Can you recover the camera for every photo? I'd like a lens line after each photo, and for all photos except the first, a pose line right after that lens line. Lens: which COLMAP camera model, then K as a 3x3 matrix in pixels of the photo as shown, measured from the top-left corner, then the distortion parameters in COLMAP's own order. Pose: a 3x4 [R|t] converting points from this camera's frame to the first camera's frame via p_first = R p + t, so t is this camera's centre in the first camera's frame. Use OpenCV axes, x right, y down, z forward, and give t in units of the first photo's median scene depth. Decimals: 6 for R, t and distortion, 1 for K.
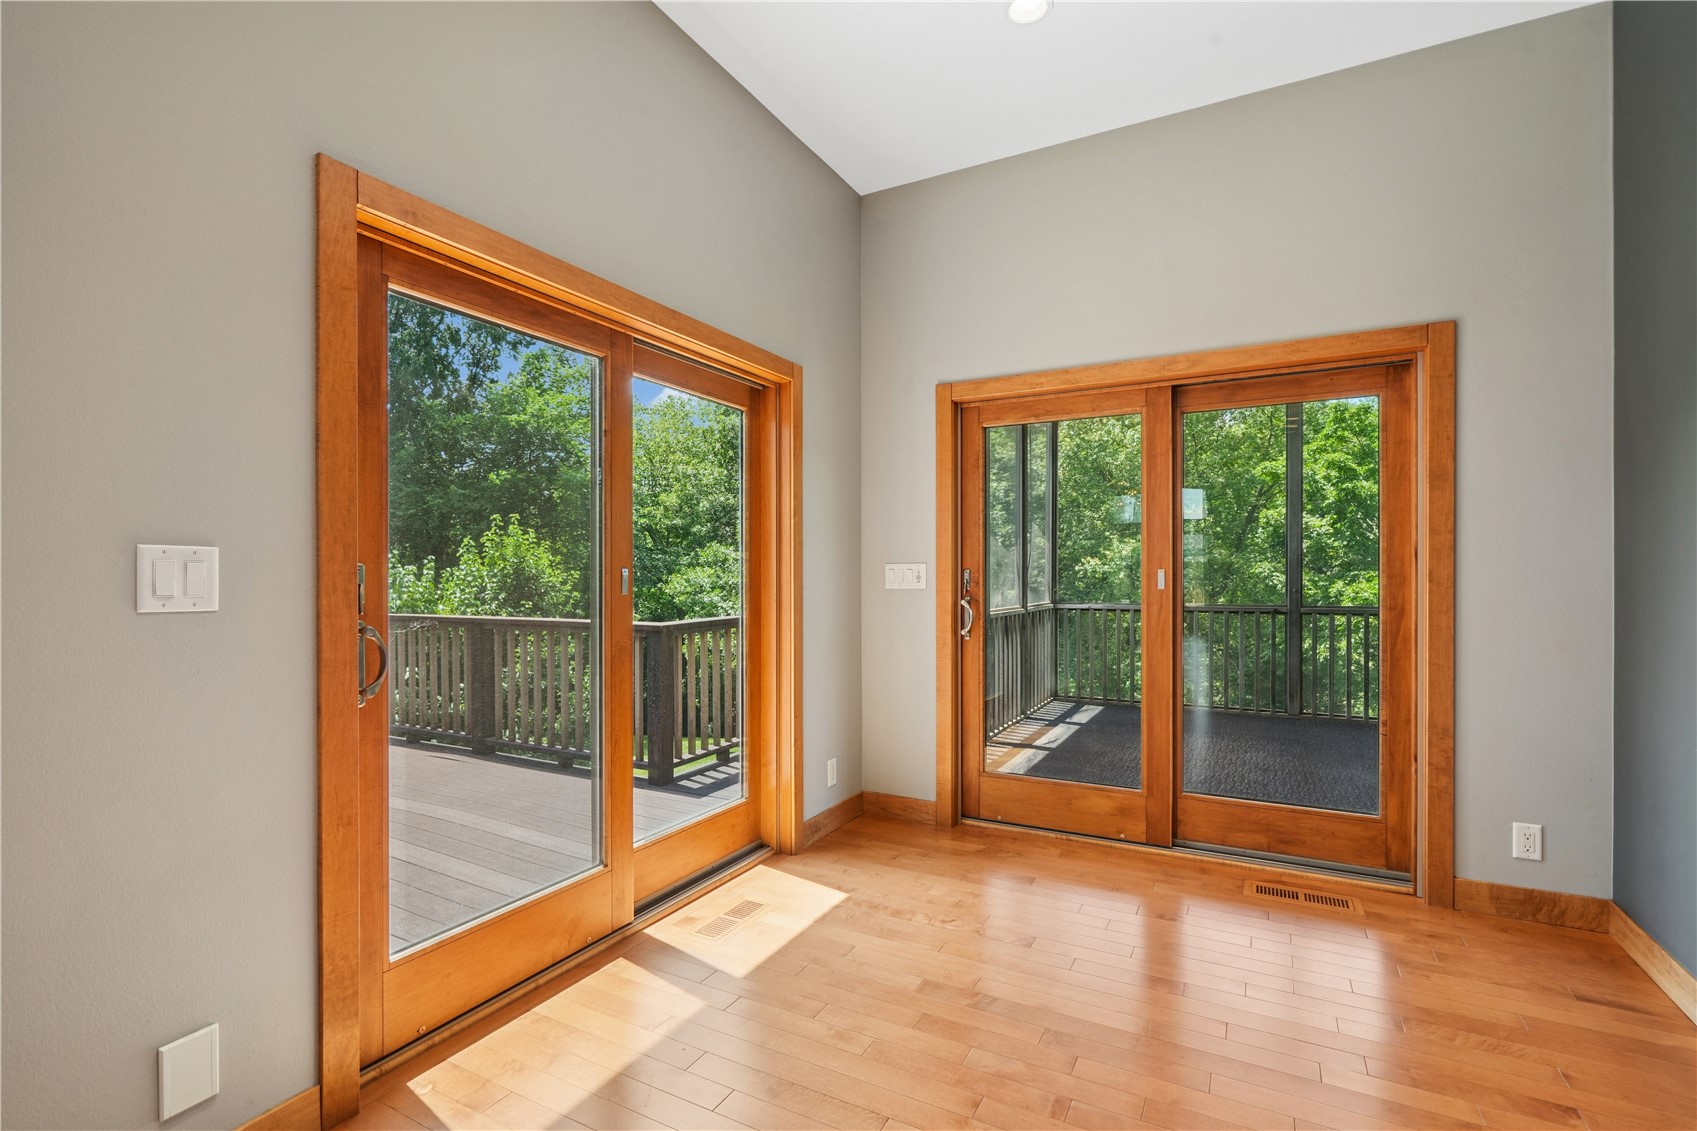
lens RADIAL K [[770.6, 0, 849.8], [0, 770.6, 576.8], [0, 0, 1]] dist [-0.002235, 0.000118]
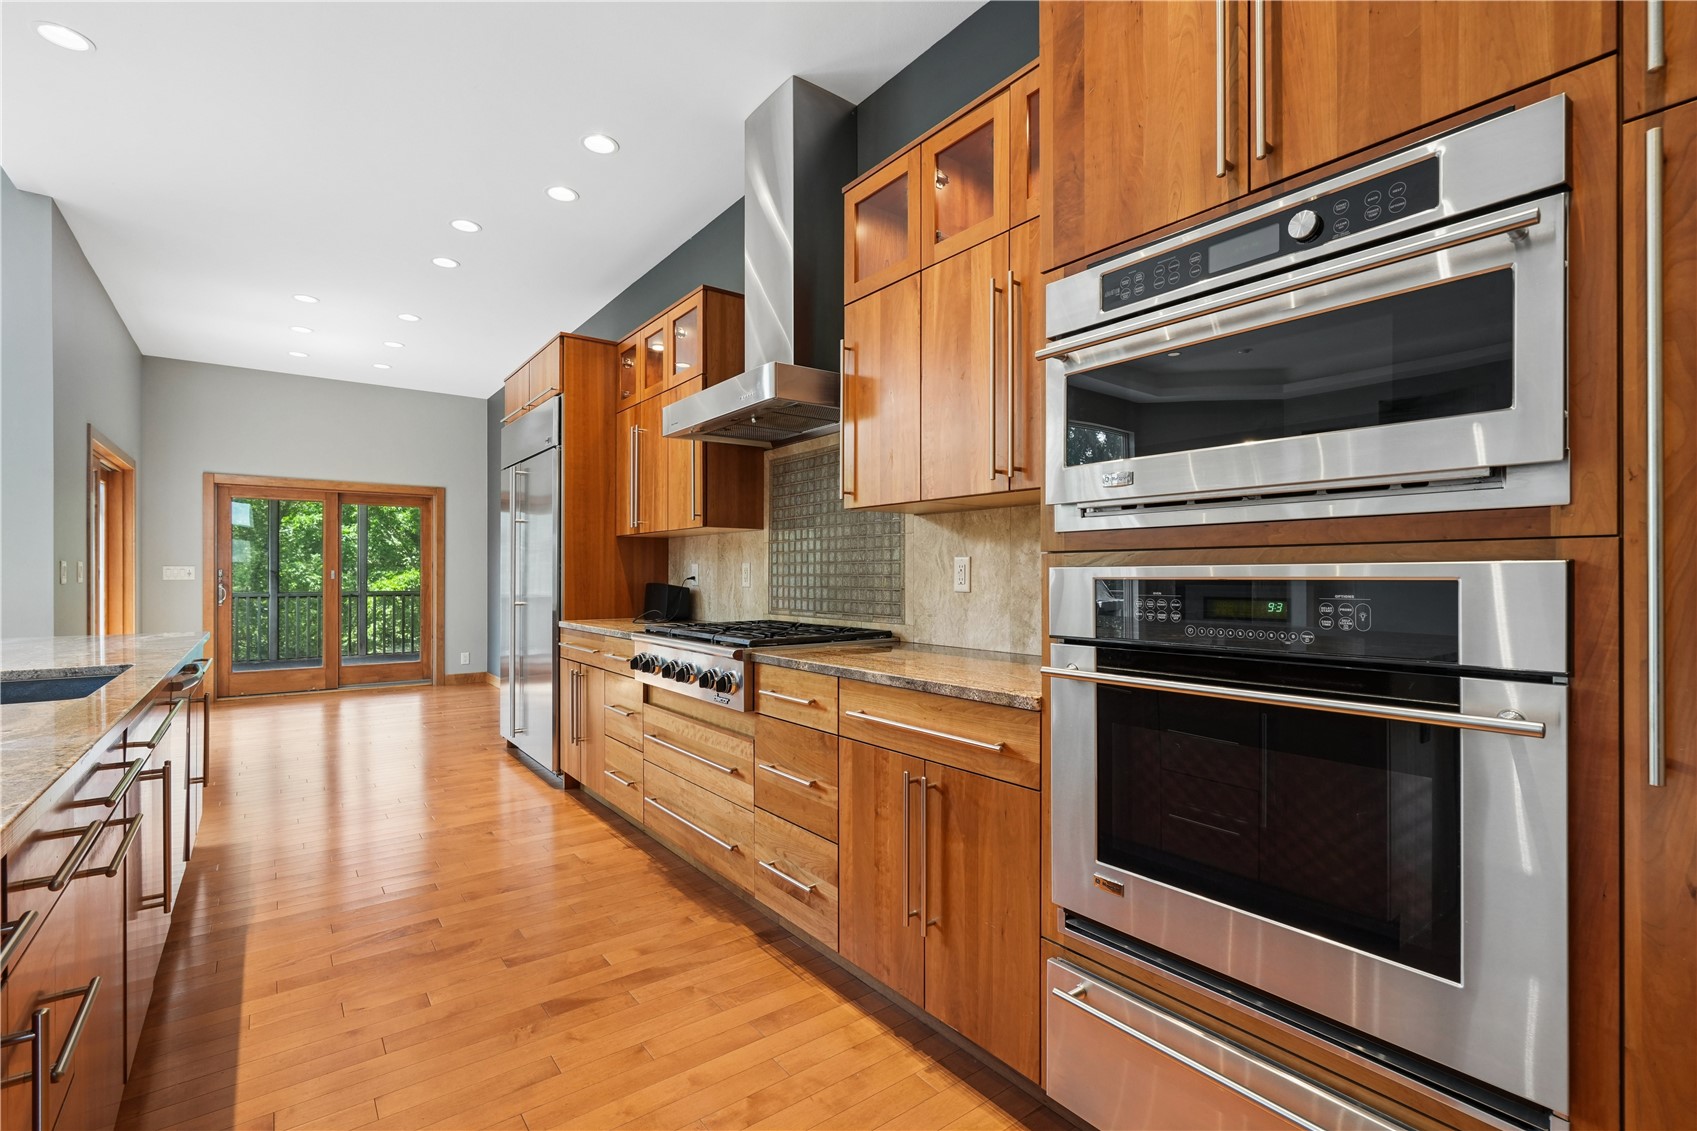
lens RADIAL K [[770.6, 0, 844.8], [0, 770.6, 571.5], [0, 0, 1]] dist [-0.002235, 0.000118]
pose [[0.419100, 0.001507, 0.907939, -1.045937], [0.004503, 0.999983, -0.003738, 0.011065], [-0.907929, 0.005655, 0.419086, -1.363947]]
